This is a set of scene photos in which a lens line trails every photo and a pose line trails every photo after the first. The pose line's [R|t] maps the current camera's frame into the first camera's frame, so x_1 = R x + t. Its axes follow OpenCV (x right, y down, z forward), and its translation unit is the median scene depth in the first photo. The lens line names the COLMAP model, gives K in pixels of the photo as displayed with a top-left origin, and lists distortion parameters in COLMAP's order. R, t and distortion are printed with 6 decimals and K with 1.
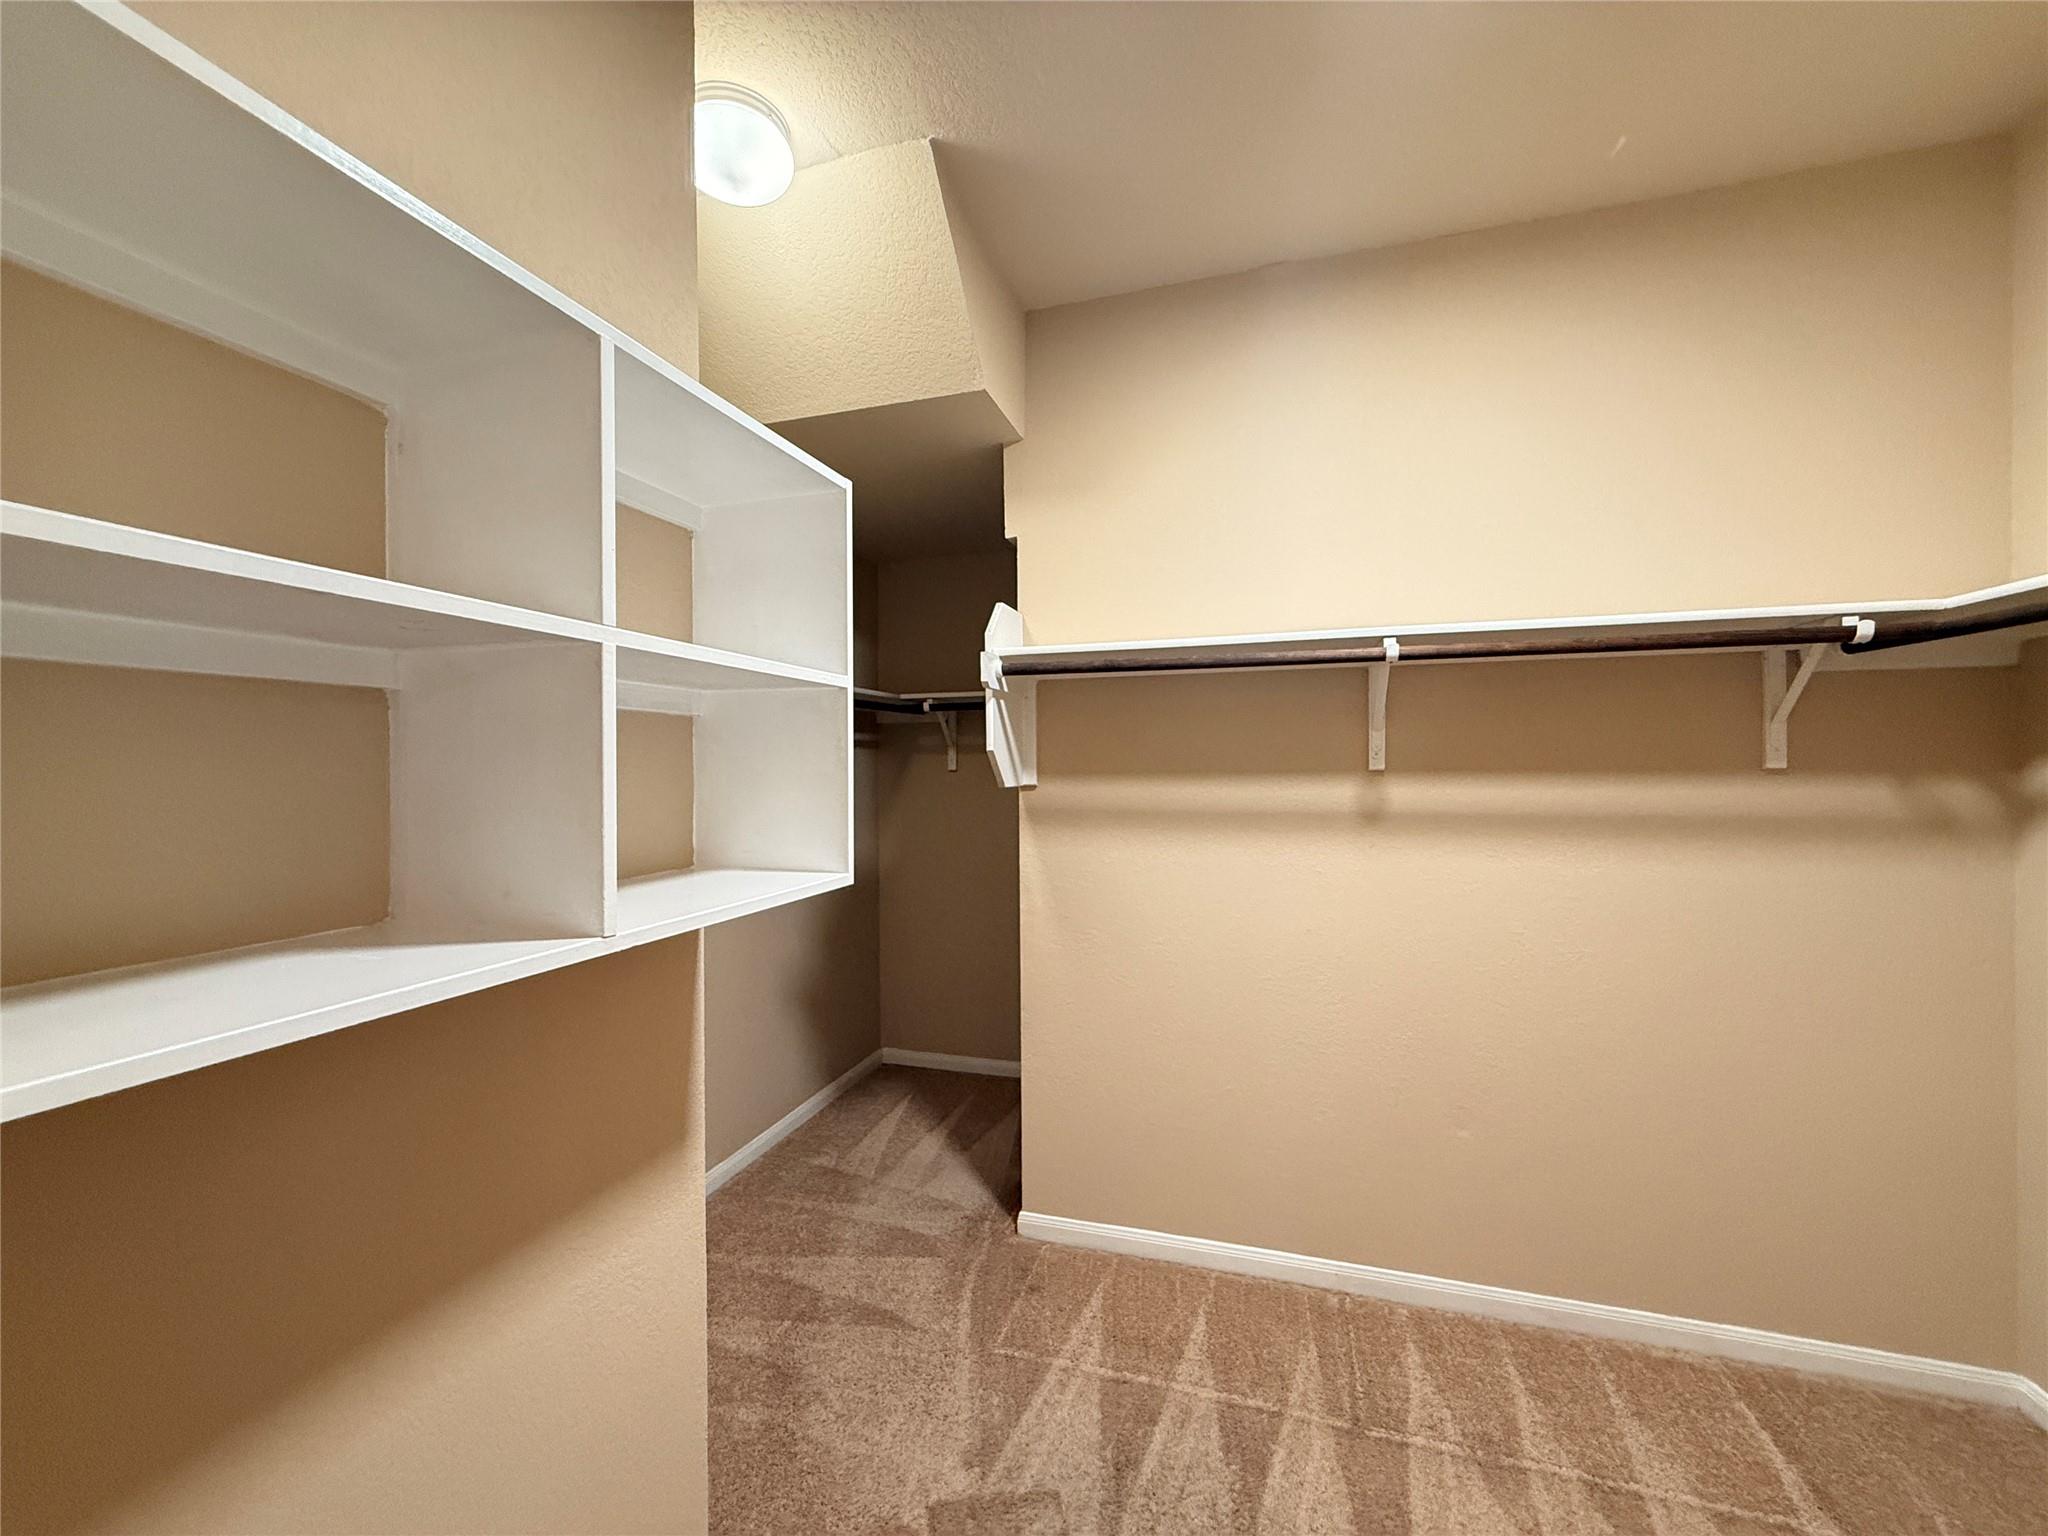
lens RADIAL K [[818.3, 0, 1016.3], [0, 818.3, 767.8], [0, 0, 1]] dist [0.001852, 0.000672]
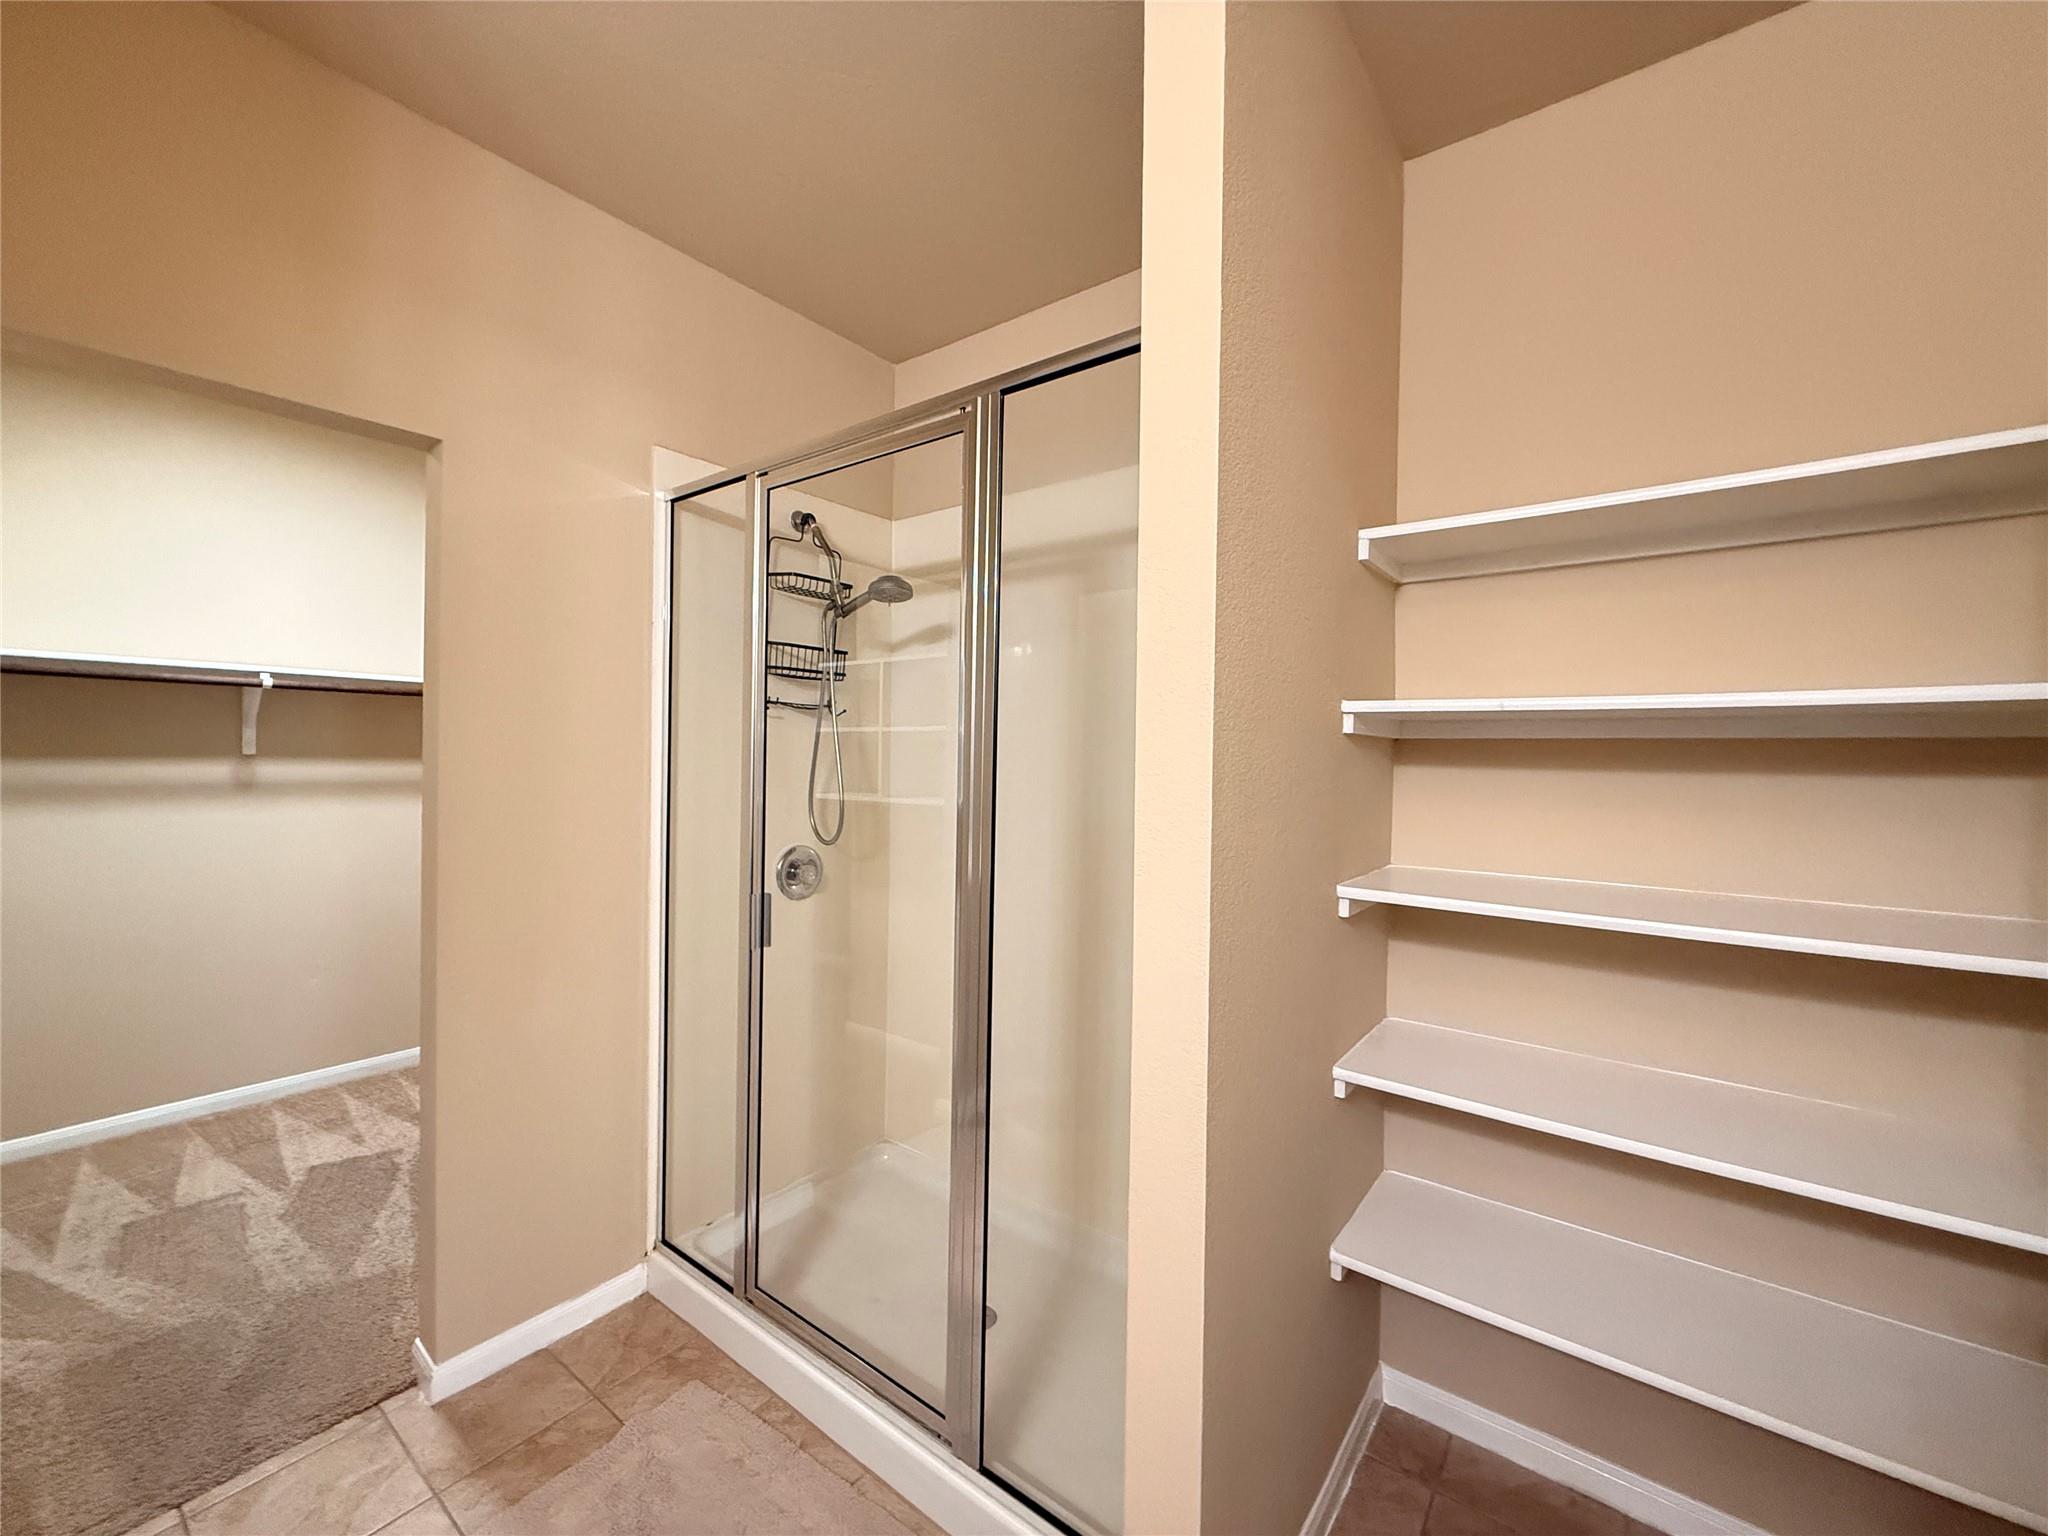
lens RADIAL K [[818.3, 0, 1018.0], [0, 818.3, 768.7], [0, 0, 1]] dist [0.001852, 0.000672]
pose [[0.345555, -0.006782, 0.938374, -0.556129], [-0.021074, 0.999666, 0.014985, -0.027141], [-0.938162, -0.024953, 0.345296, -0.967145]]
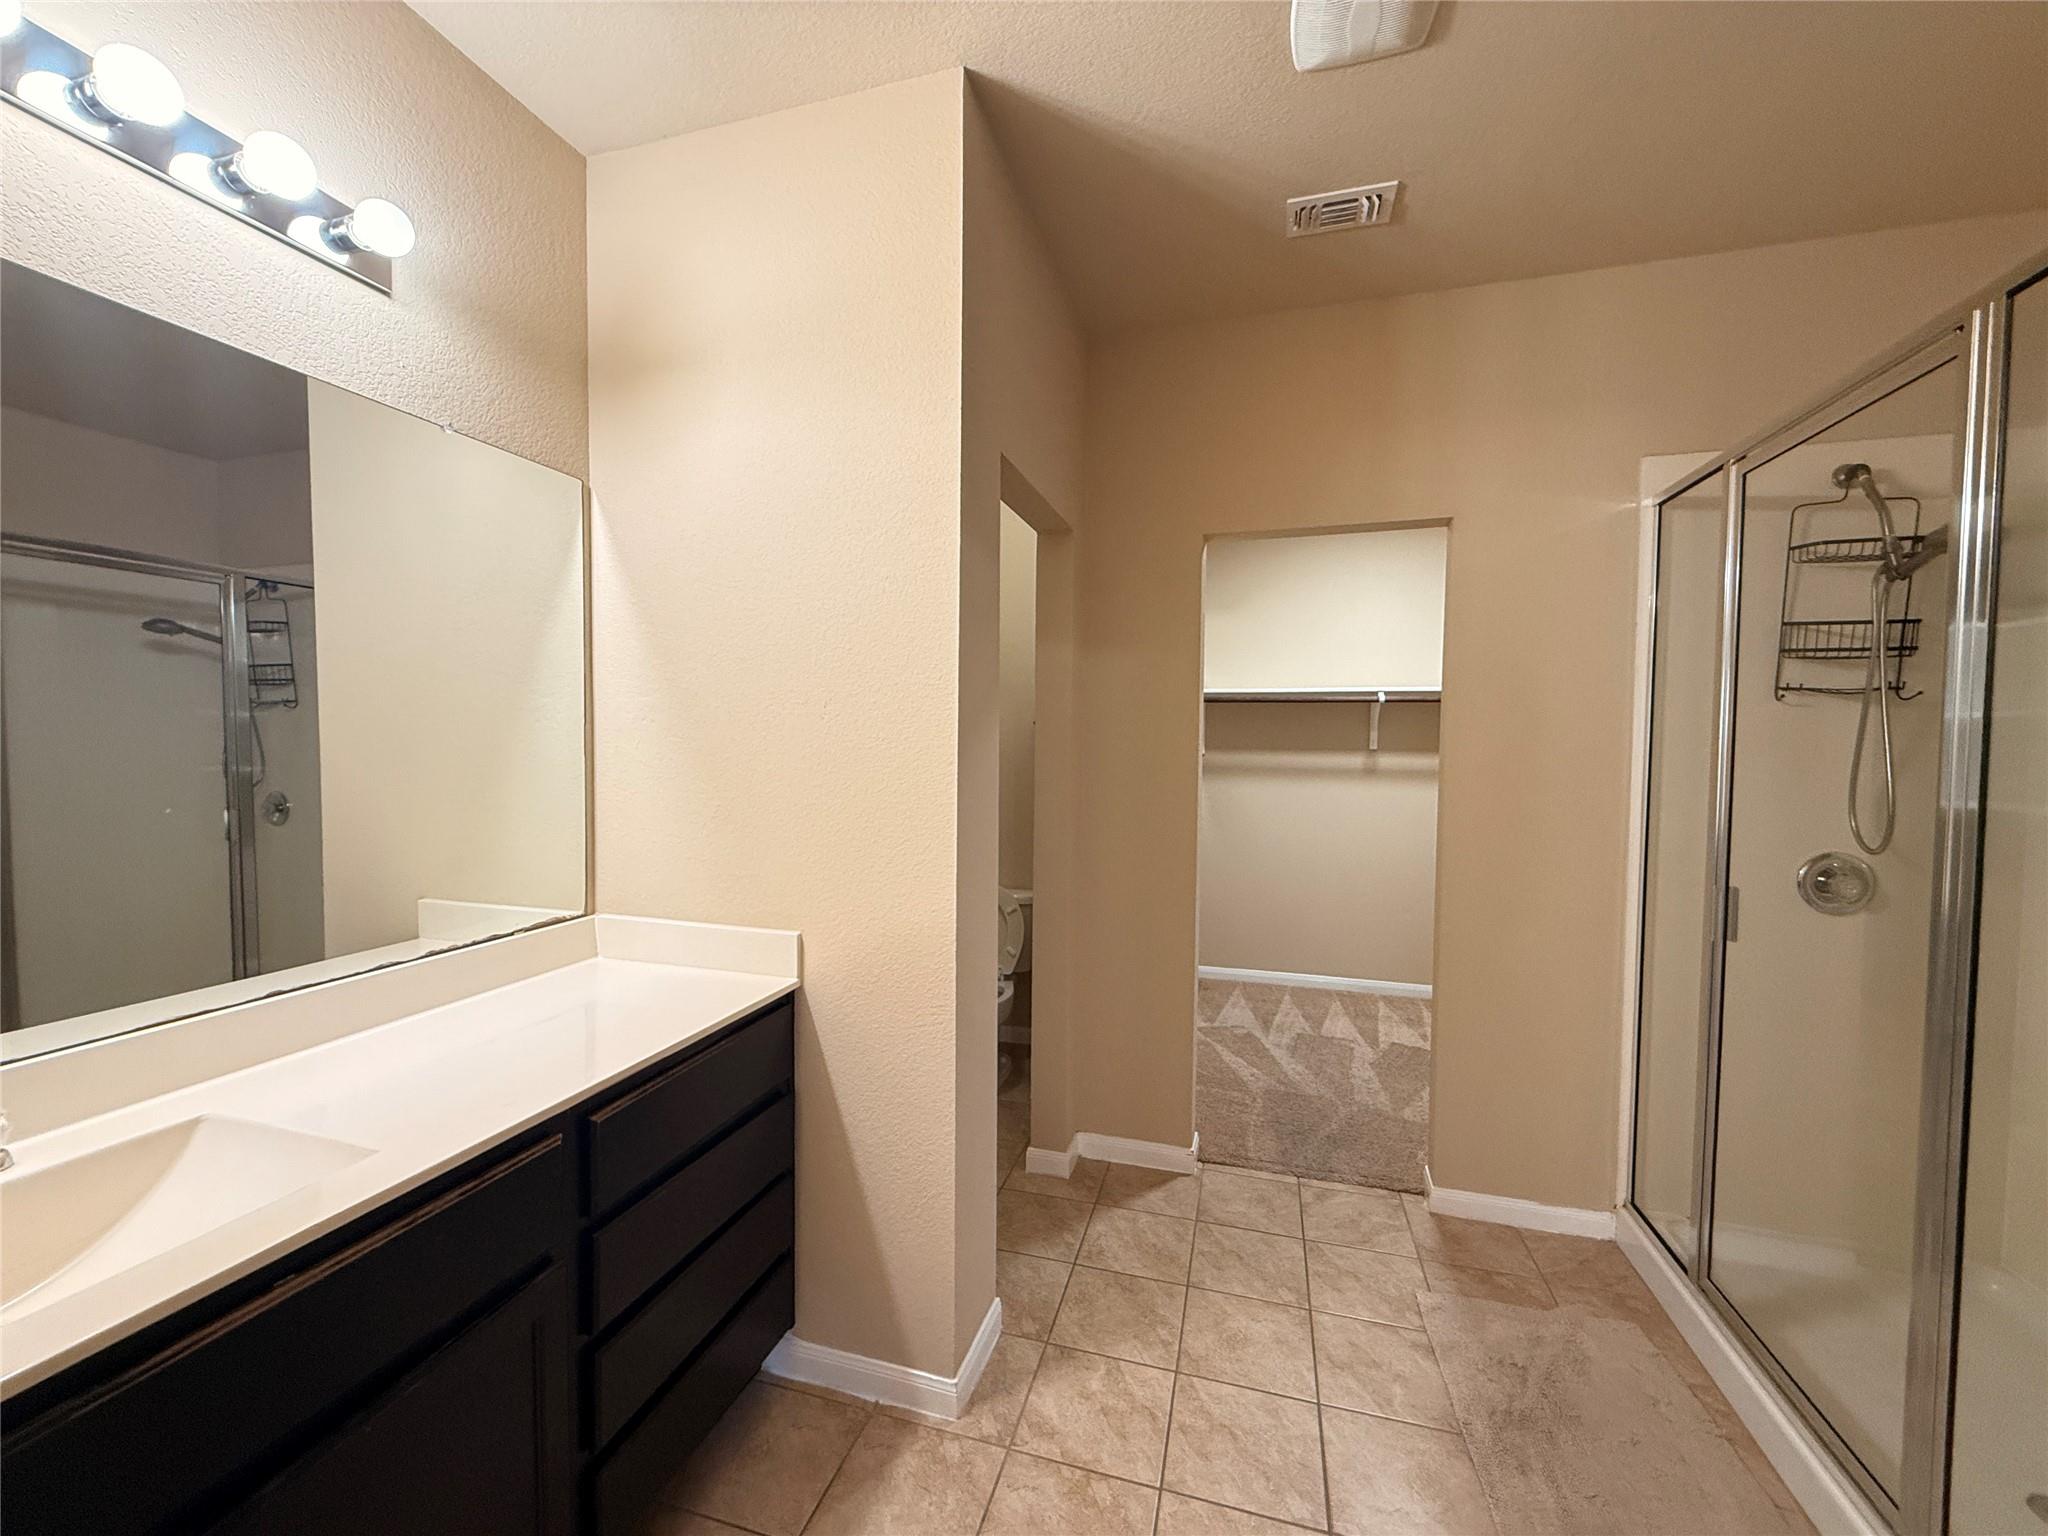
lens RADIAL K [[818.3, 0, 1012.9], [0, 818.3, 771.9], [0, 0, 1]] dist [0.001852, 0.000672]
pose [[0.999922, 0.011237, 0.005414, -0.595407], [-0.011460, 0.999003, 0.043150, -0.023681], [-0.004924, -0.043209, 0.999054, -1.318436]]
